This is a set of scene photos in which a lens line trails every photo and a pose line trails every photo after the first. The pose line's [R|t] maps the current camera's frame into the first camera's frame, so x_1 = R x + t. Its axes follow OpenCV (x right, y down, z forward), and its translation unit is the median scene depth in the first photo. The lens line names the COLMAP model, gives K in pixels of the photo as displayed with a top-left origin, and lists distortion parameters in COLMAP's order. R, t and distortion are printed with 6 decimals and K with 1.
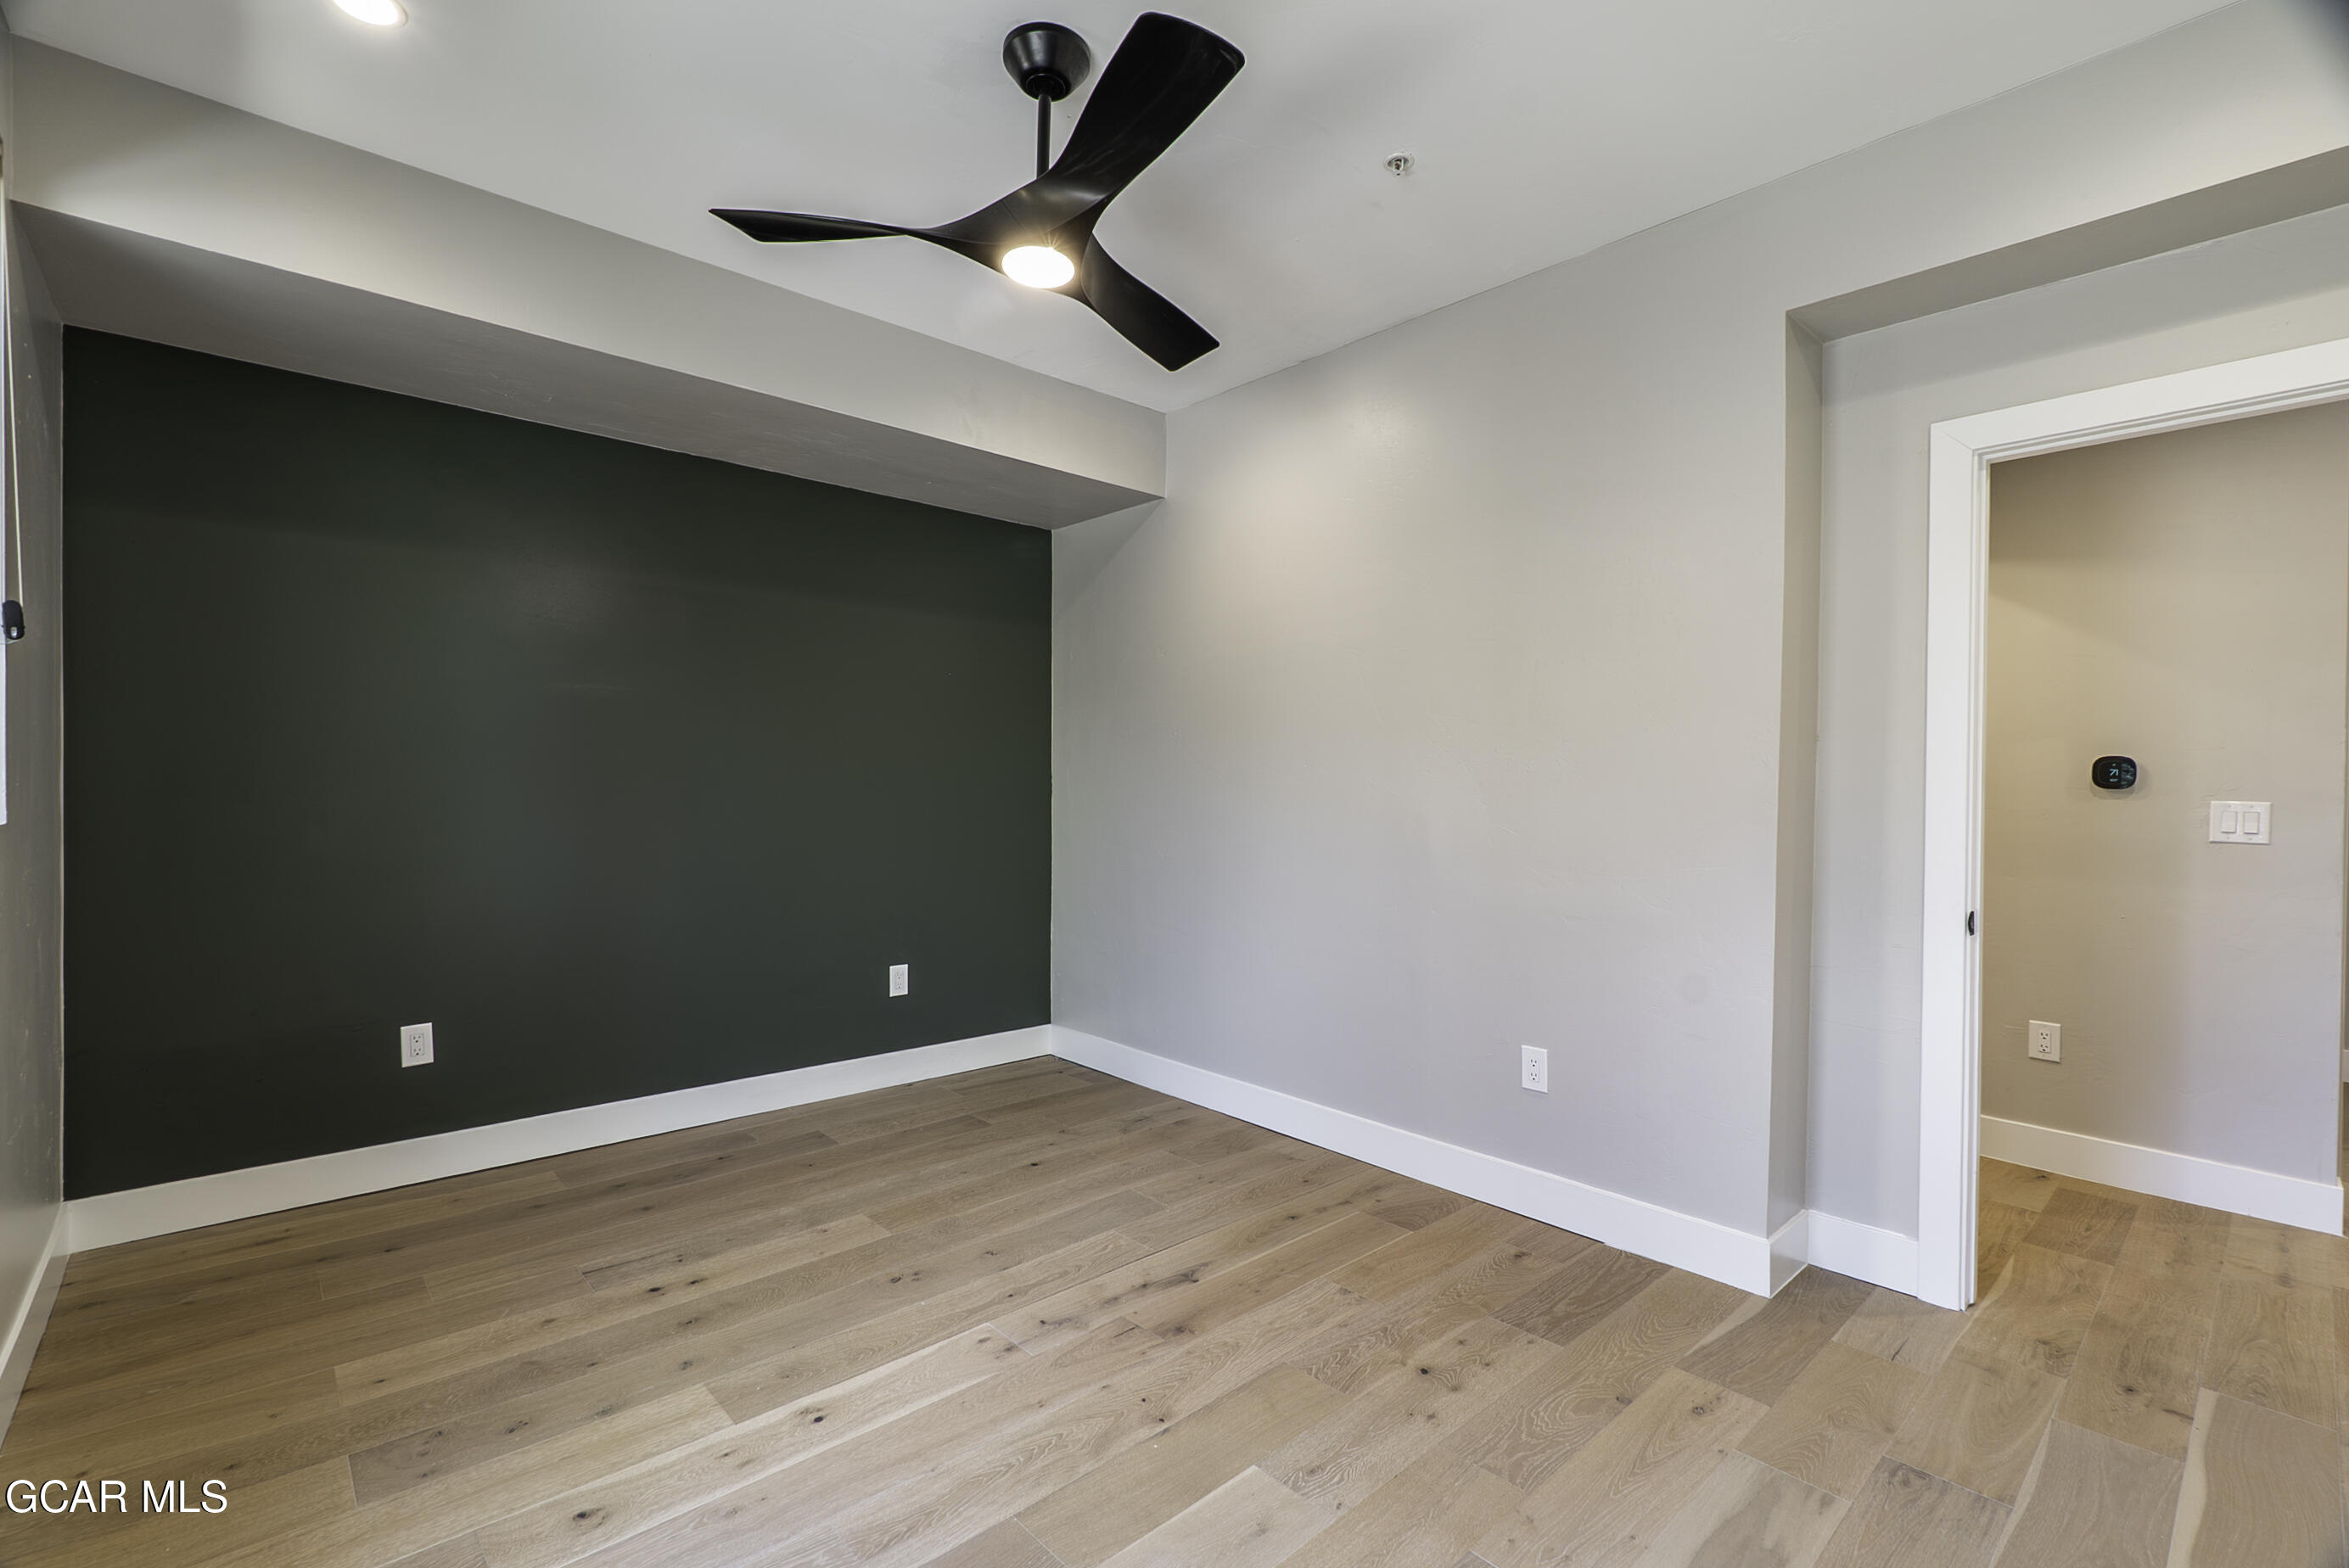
lens RADIAL K [[1045.5, 0, 1174.5], [0, 1045.5, 784.0], [0, 0, 1]] dist [0.001576, 0.000753]
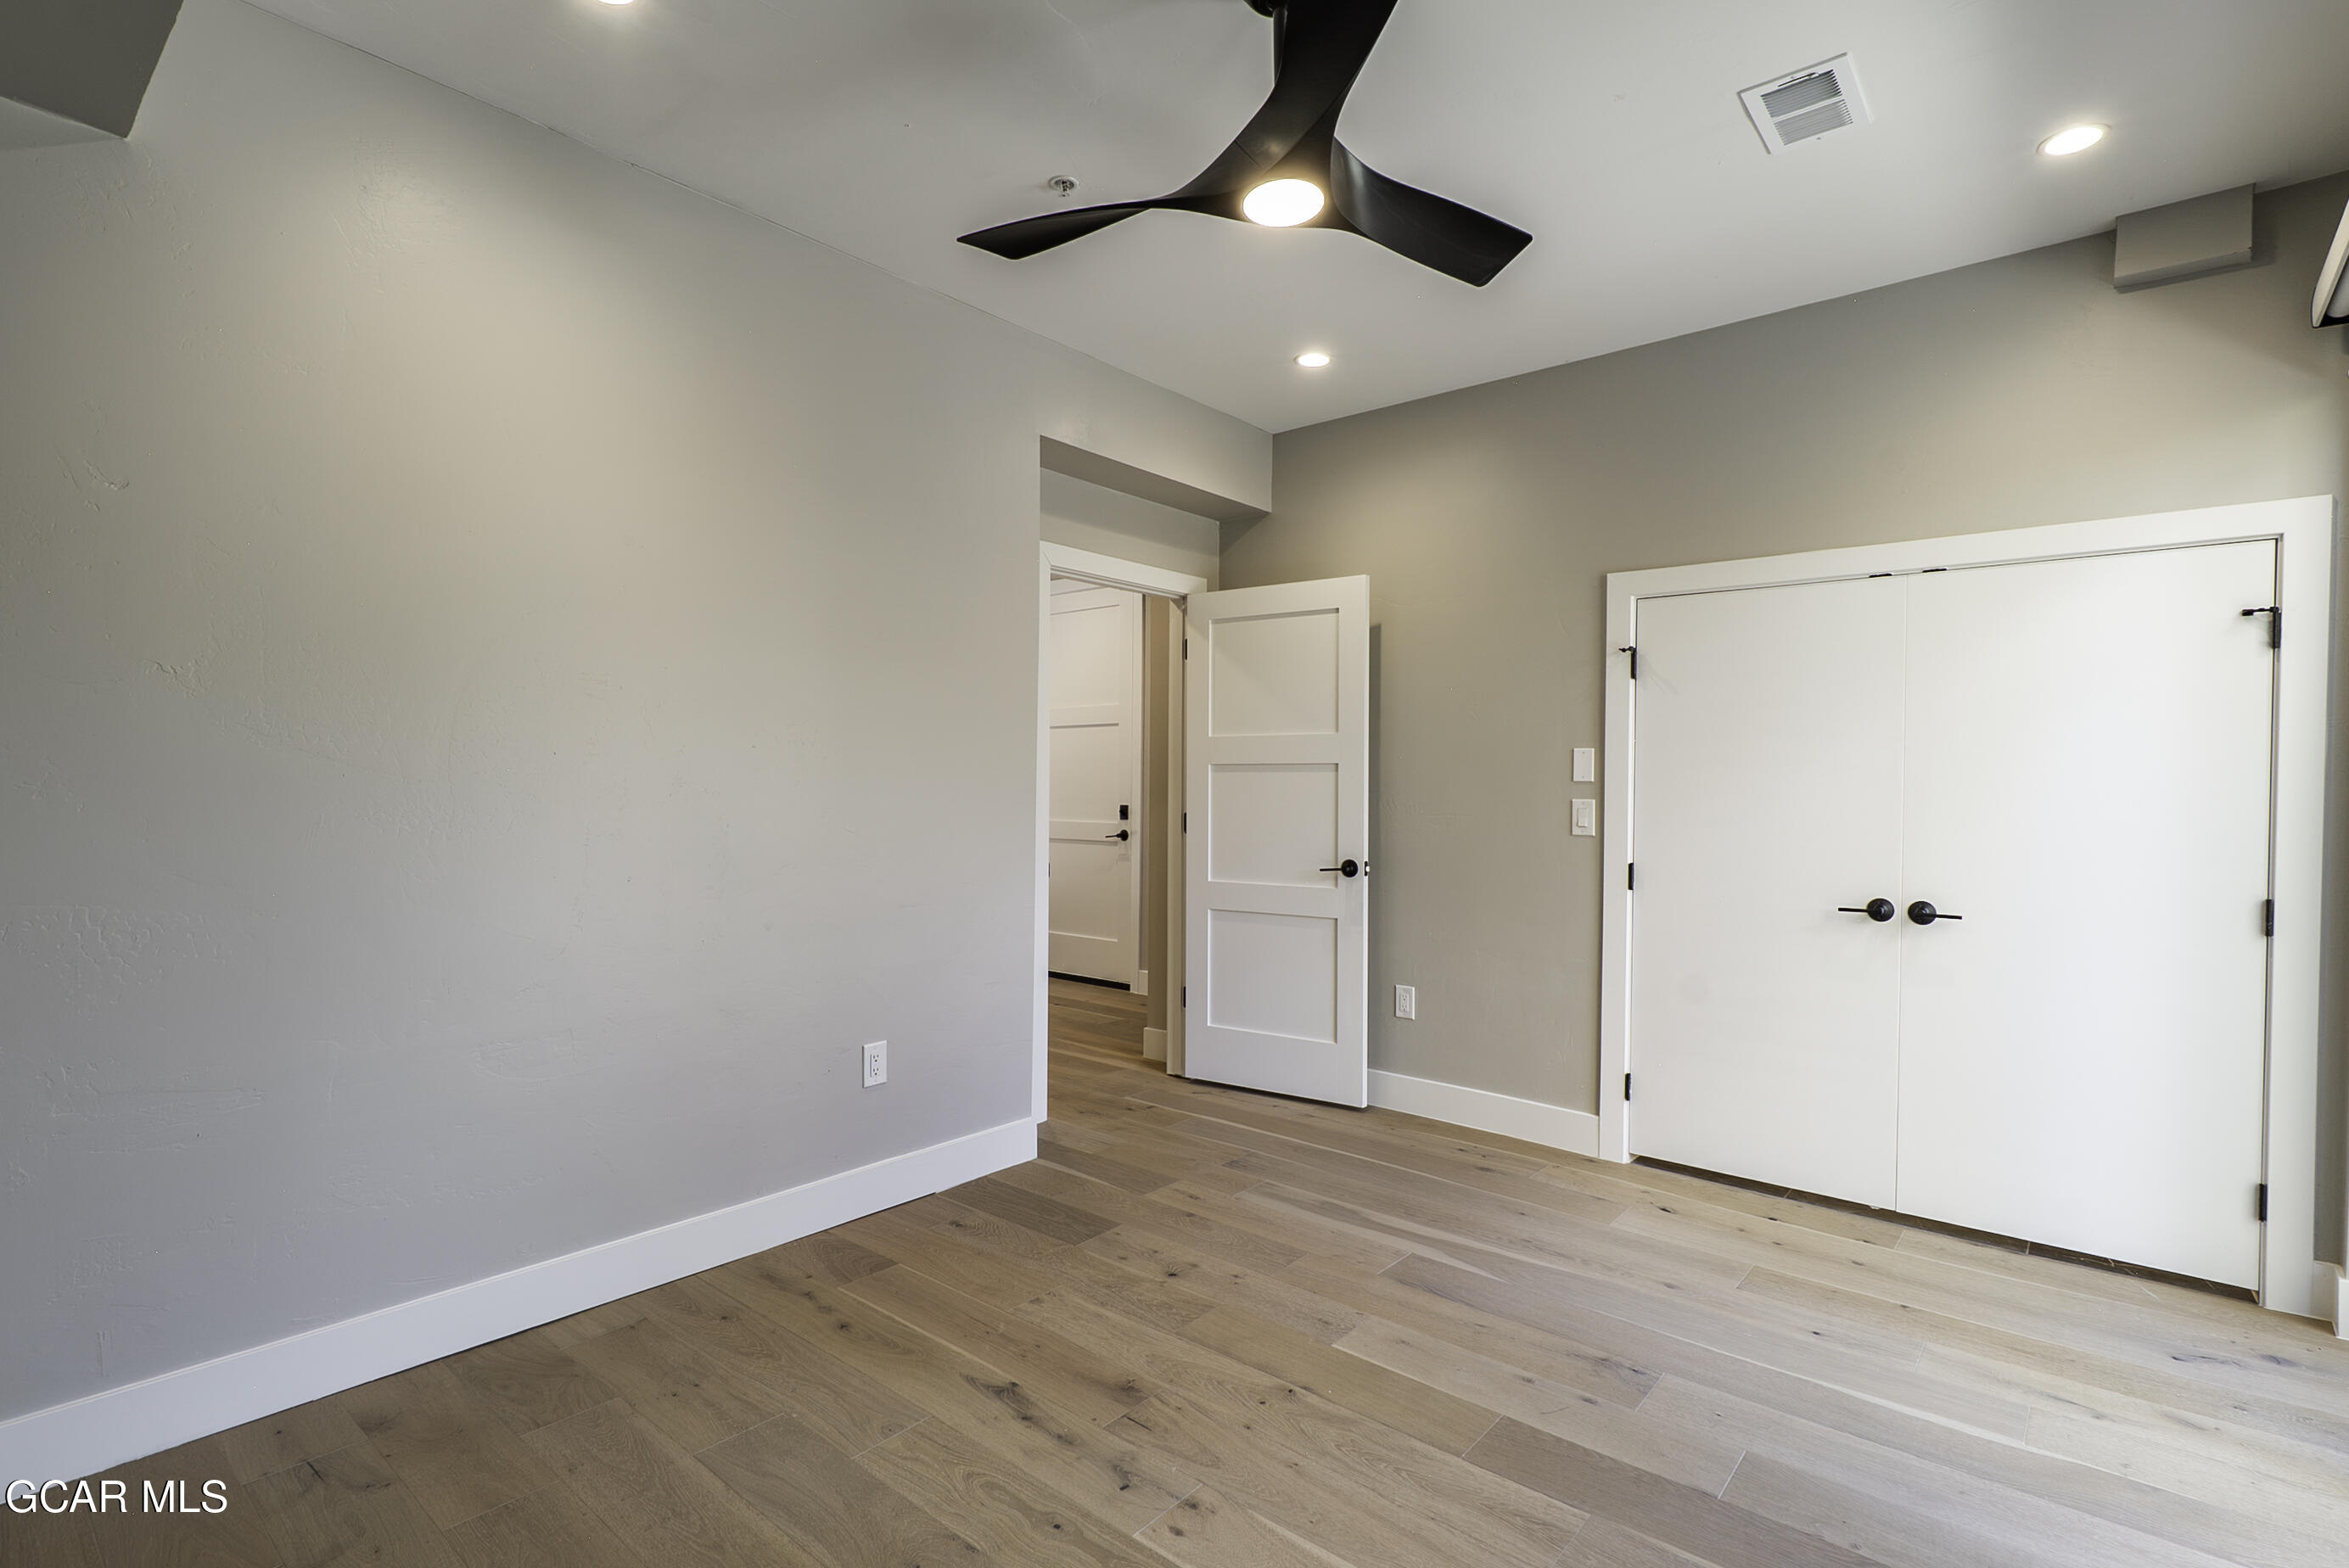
lens RADIAL K [[1111.4, 0, 1158.0], [0, 1111.4, 788.0], [0, 0, 1]] dist [-0.000678, 0.000474]
pose [[-0.116817, -0.013923, 0.993056, -0.920257], [-0.010127, 0.999866, 0.012827, -0.011533], [-0.993102, -0.008558, -0.116943, 1.059081]]
